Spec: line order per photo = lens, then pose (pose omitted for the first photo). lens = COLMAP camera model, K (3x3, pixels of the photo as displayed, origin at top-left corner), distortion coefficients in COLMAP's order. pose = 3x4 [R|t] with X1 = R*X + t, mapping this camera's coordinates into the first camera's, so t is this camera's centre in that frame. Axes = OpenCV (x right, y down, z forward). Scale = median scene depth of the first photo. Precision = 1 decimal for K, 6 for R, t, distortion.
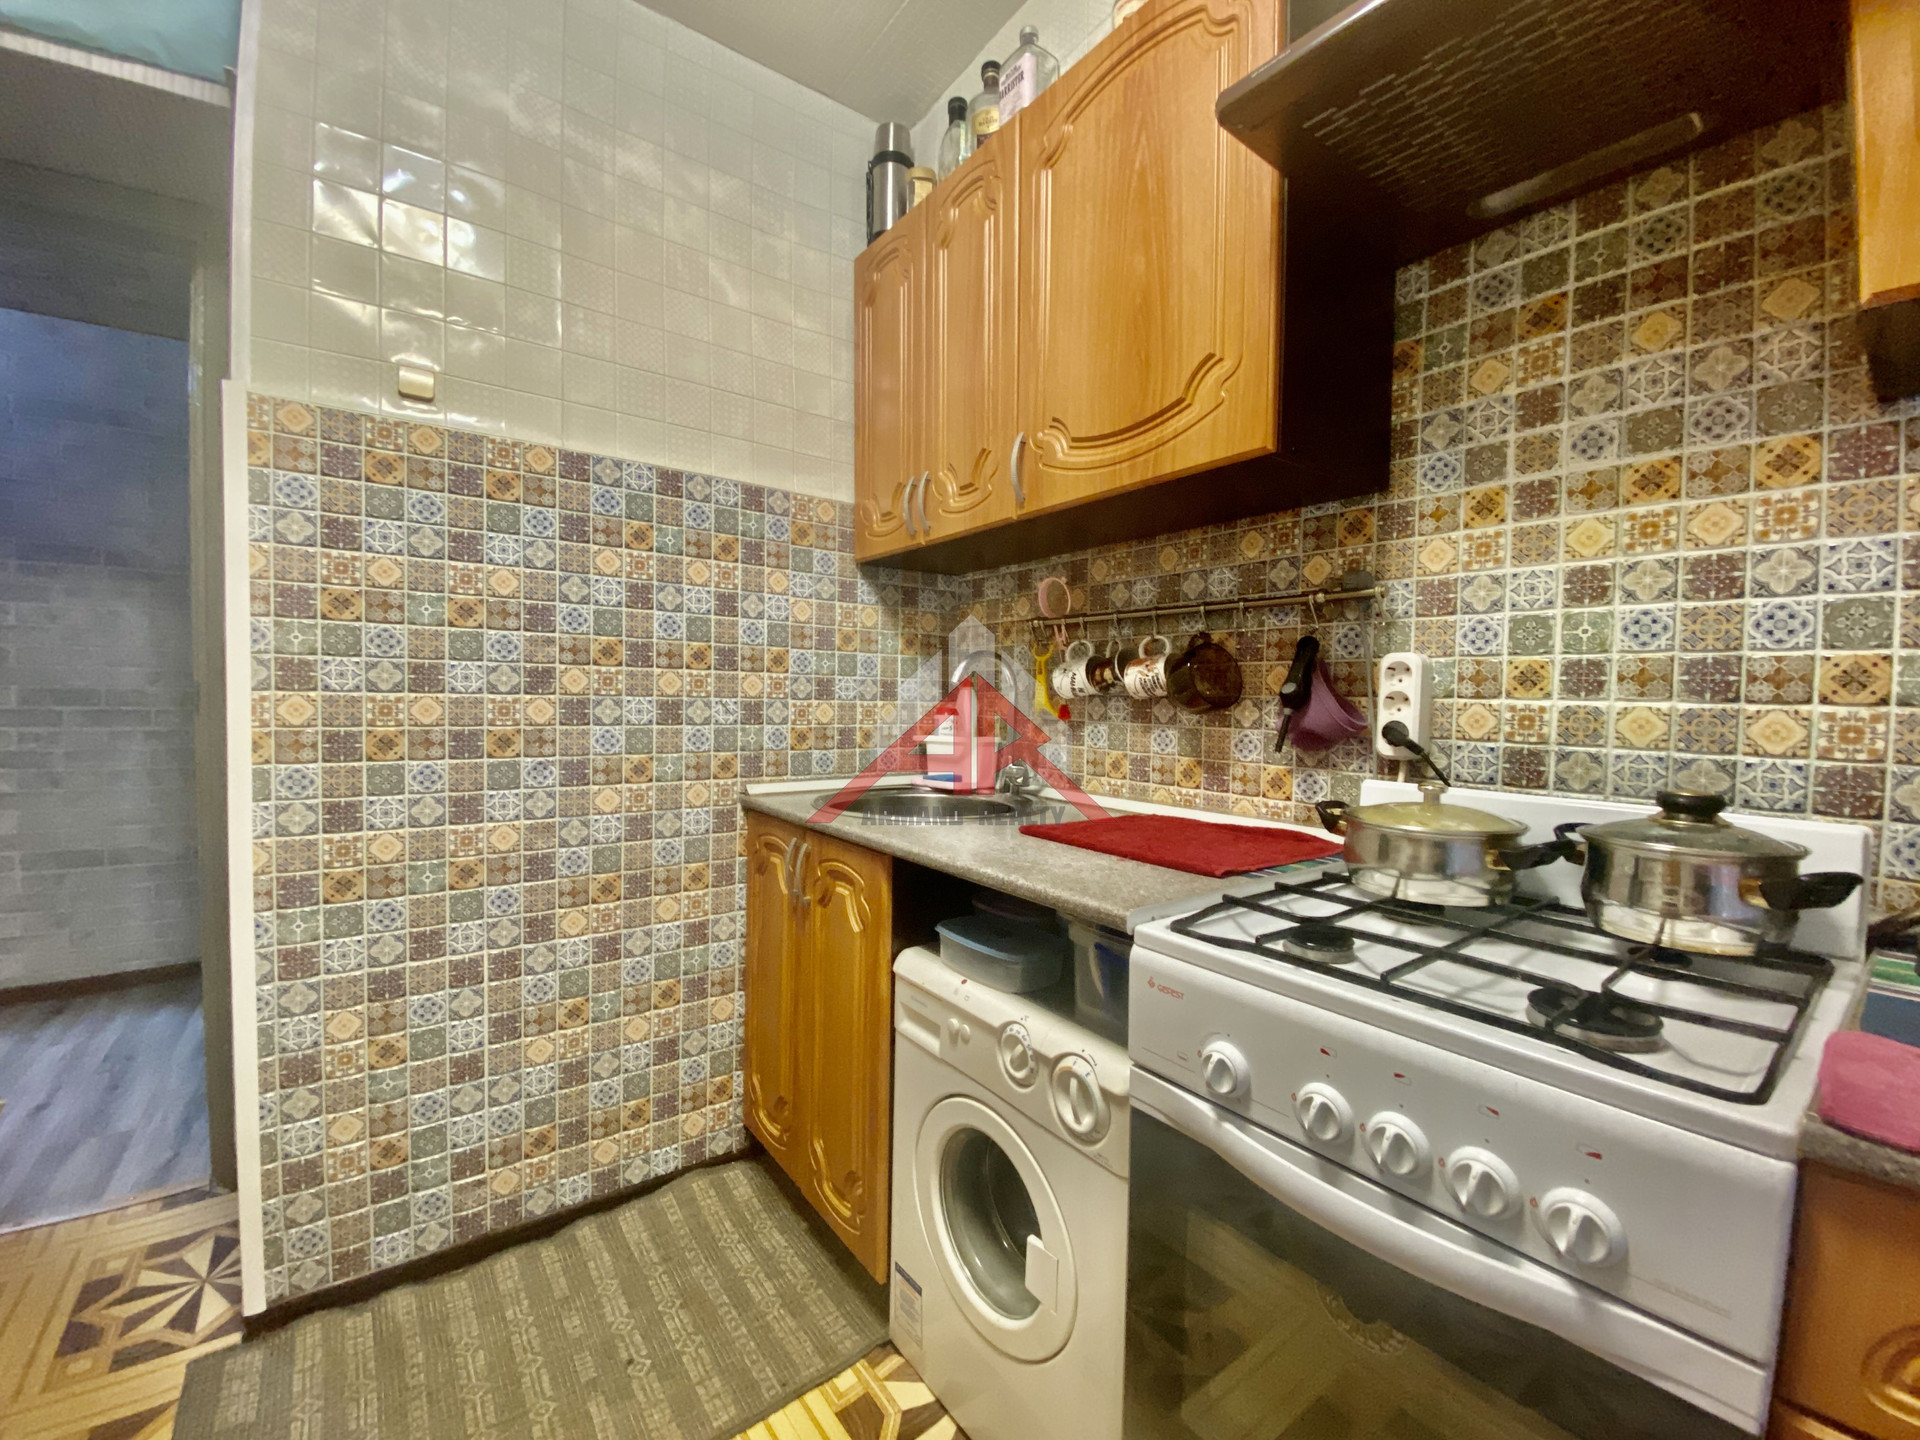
lens RADIAL K [[779.6, 0, 973.1], [0, 779.6, 728.0], [0, 0, 1]] dist [0.011620, -0.015544]
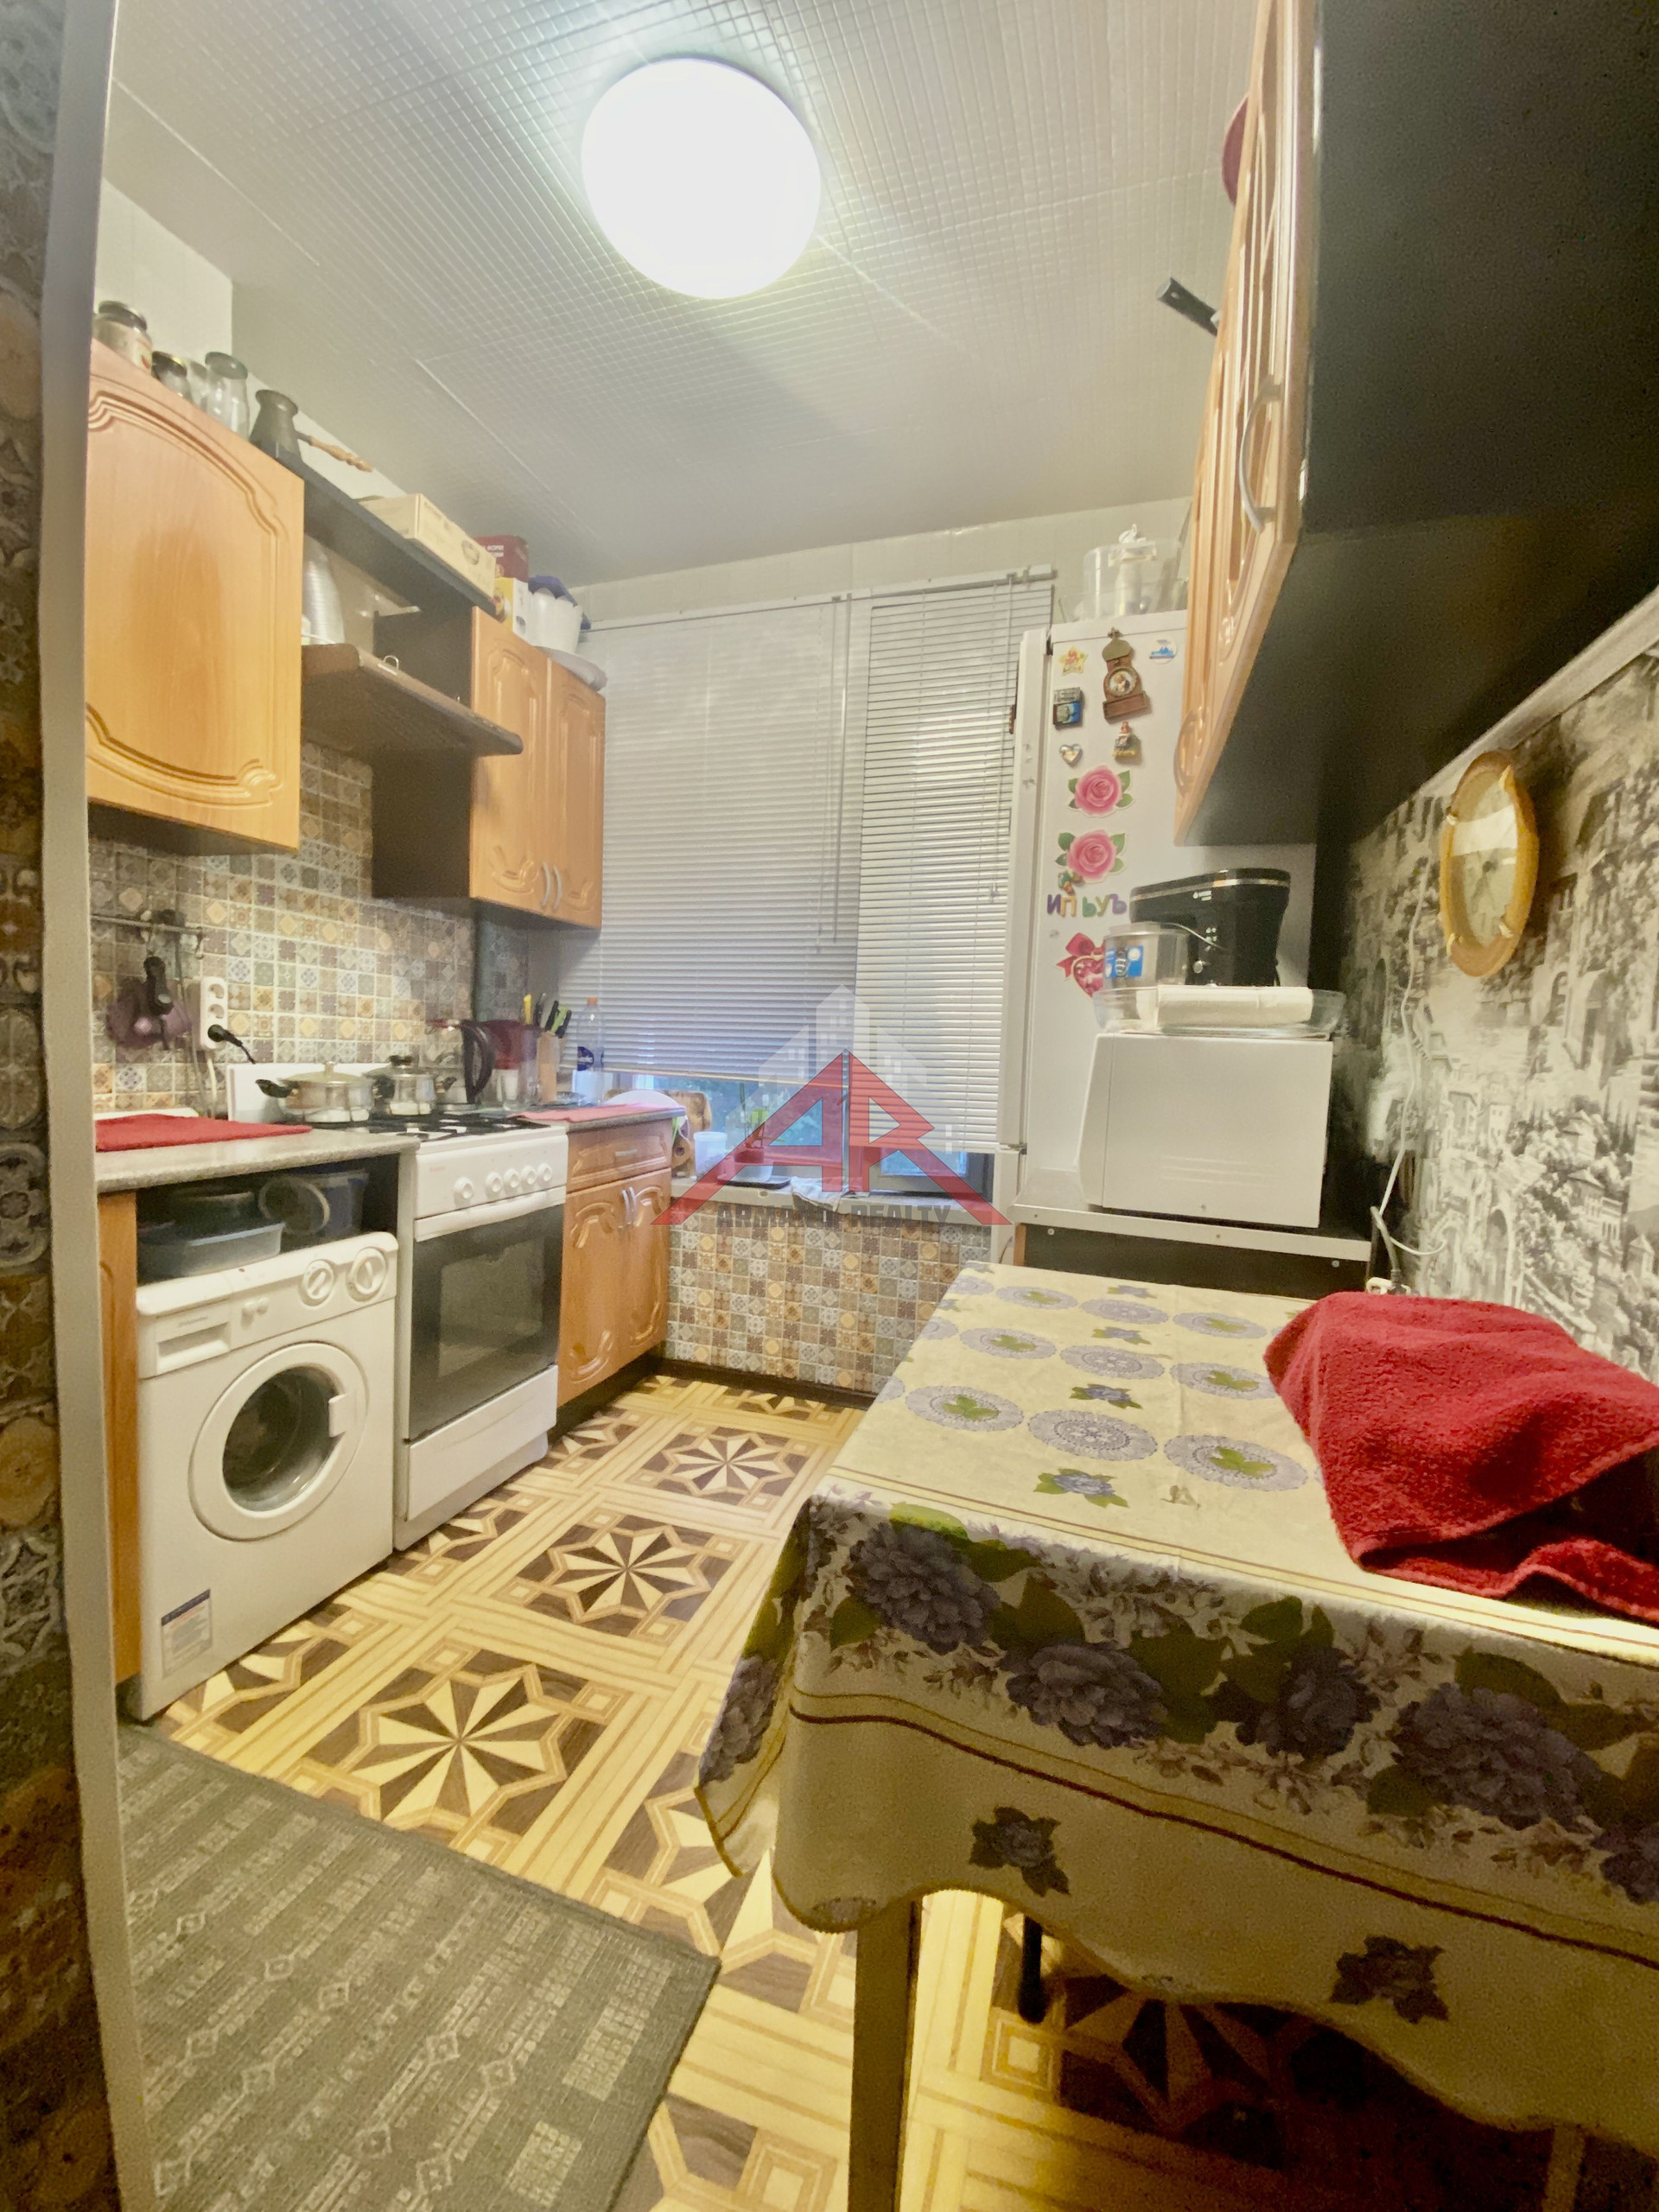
lens RADIAL K [[898.1, 0, 832.5], [0, 898.1, 1095.9], [0, 0, 1]] dist [0.011620, -0.015544]
pose [[-0.566209, -0.087937, 0.819557, -1.662770], [-0.019215, 0.995431, 0.093533, -0.061588], [-0.824037, 0.037211, -0.565312, 1.116451]]
